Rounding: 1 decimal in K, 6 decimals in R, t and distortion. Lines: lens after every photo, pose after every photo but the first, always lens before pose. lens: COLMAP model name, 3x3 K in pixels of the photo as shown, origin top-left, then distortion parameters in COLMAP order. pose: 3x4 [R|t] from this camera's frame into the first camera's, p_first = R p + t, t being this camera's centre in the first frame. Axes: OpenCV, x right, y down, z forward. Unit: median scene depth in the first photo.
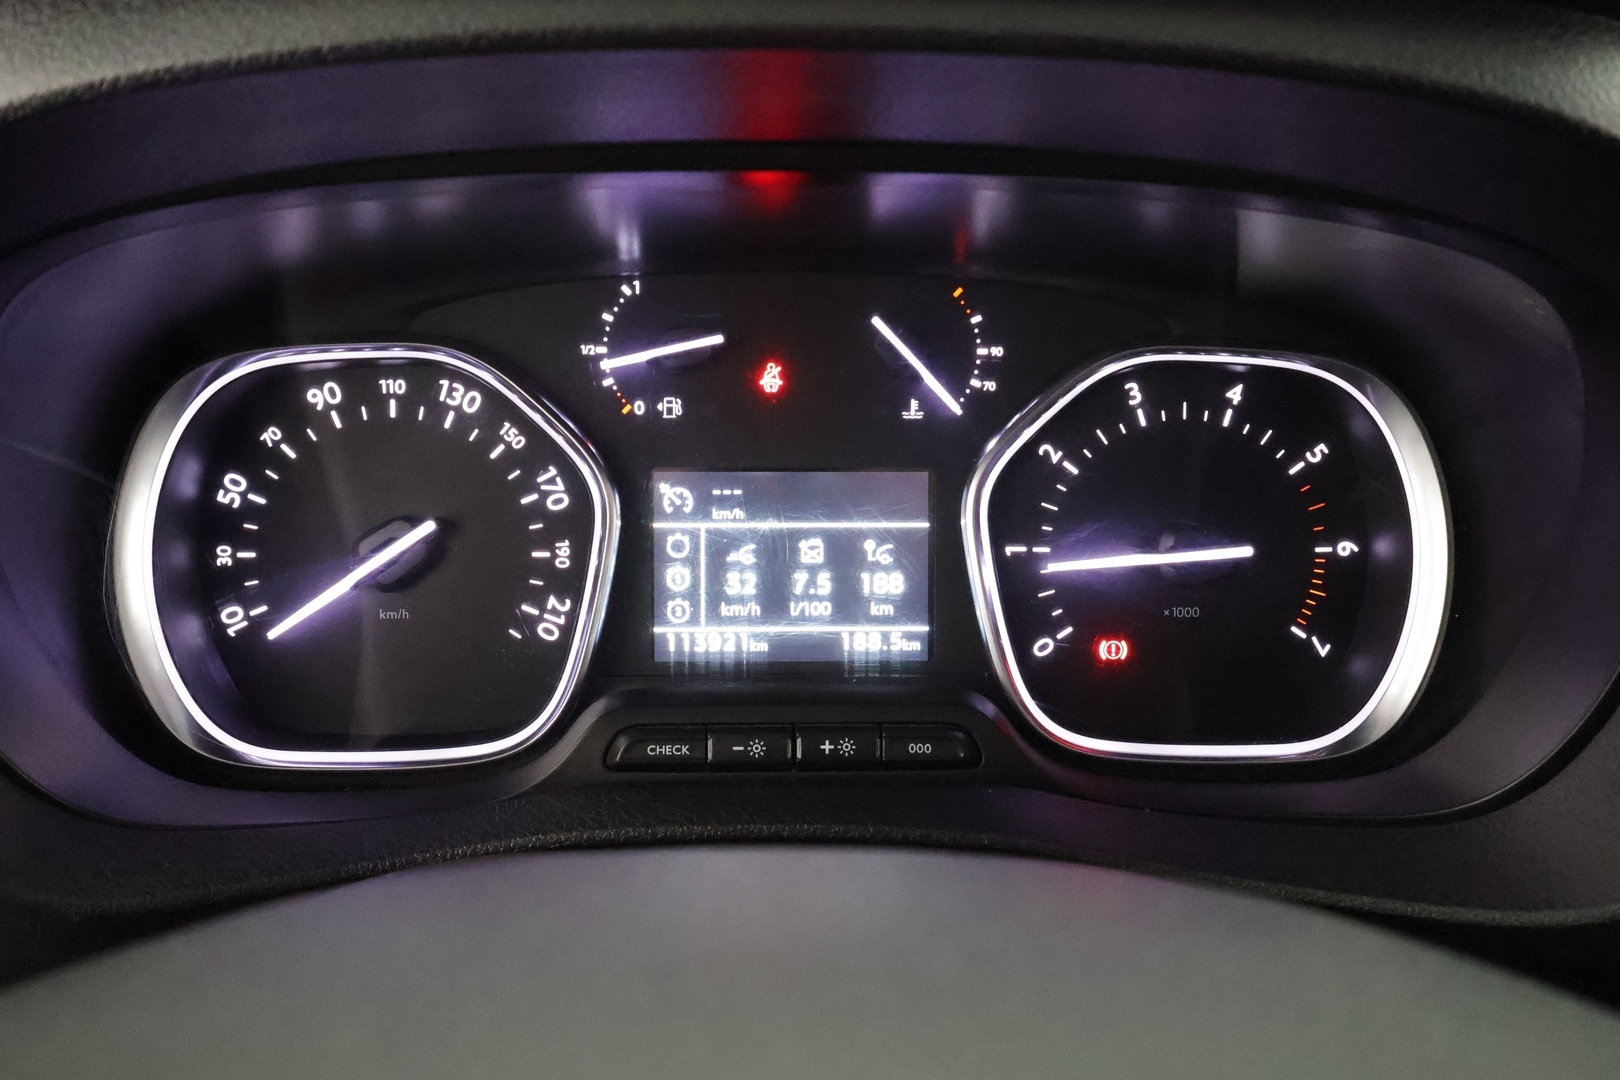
lens RADIAL K [[1103.0, 0, 810.0], [0, 1103.0, 540.0], [0, 0, 1]] dist [-0.003901, -0.000715]
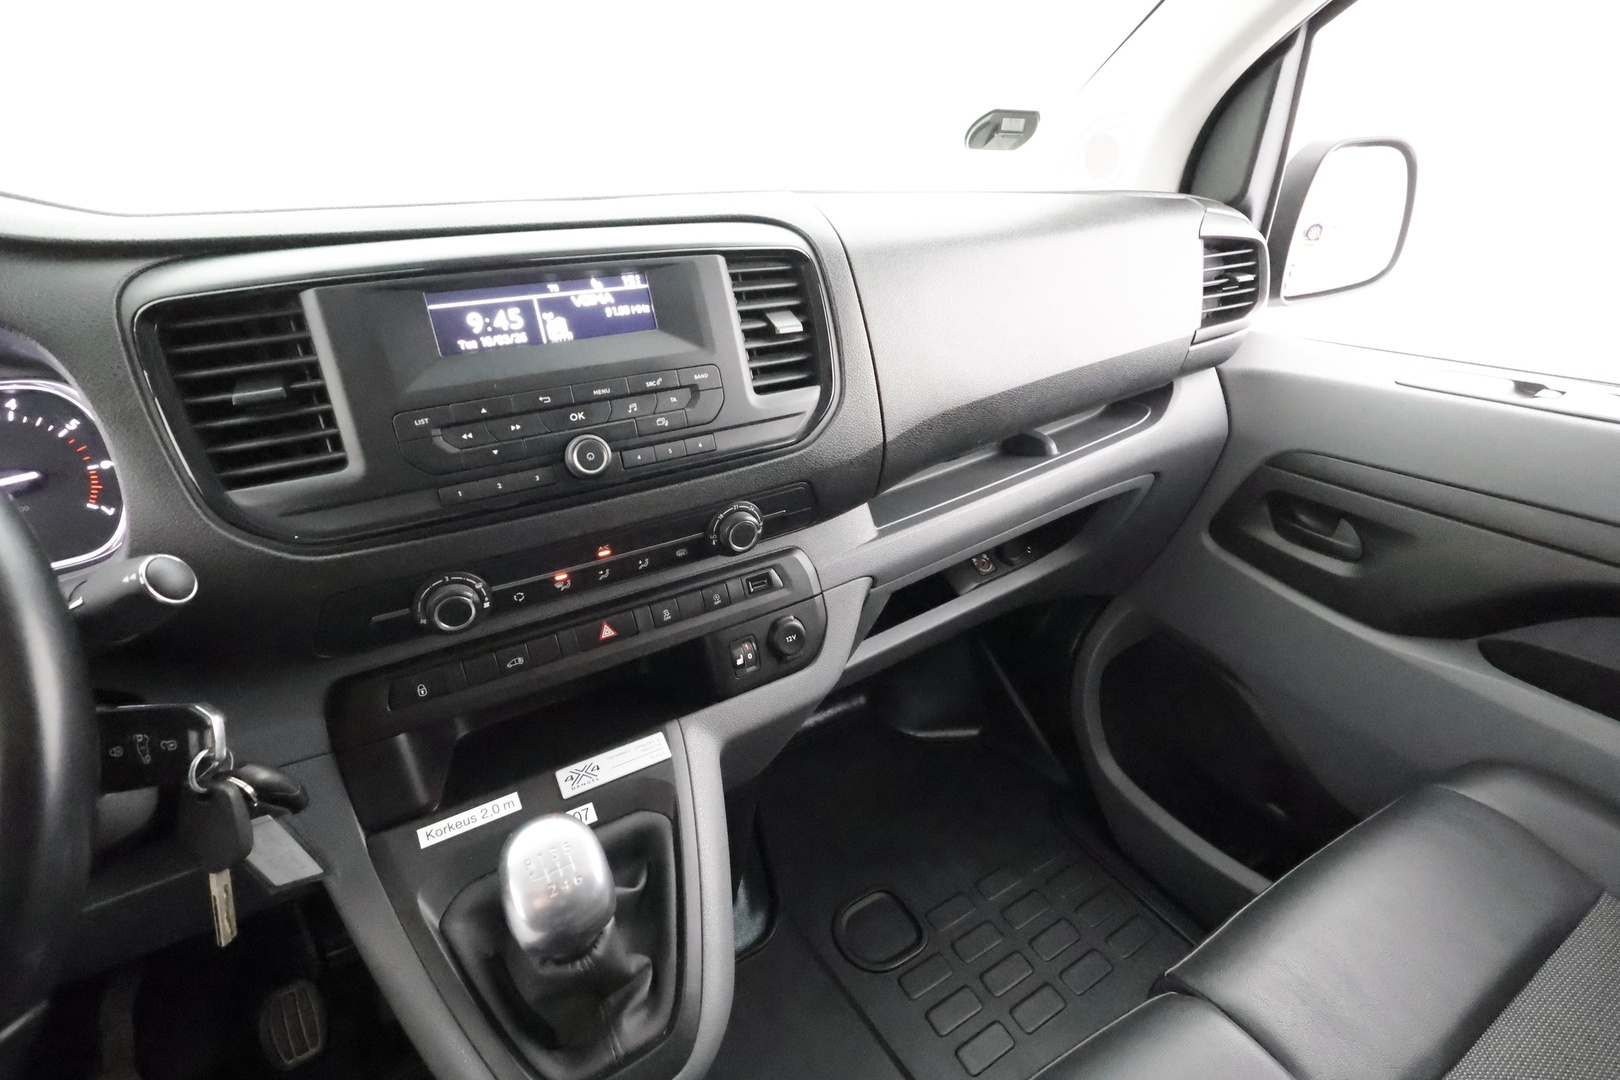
lens RADIAL K [[745.0, 0, 810.0], [0, 745.0, 540.0], [0, 0, 1]] dist [-0.002784, 0.000258]
pose [[0.867378, -0.252137, 0.429048, 1.053132], [0.216476, 0.967471, 0.130914, 0.270356], [-0.448100, -0.020673, 0.893745, -0.990260]]
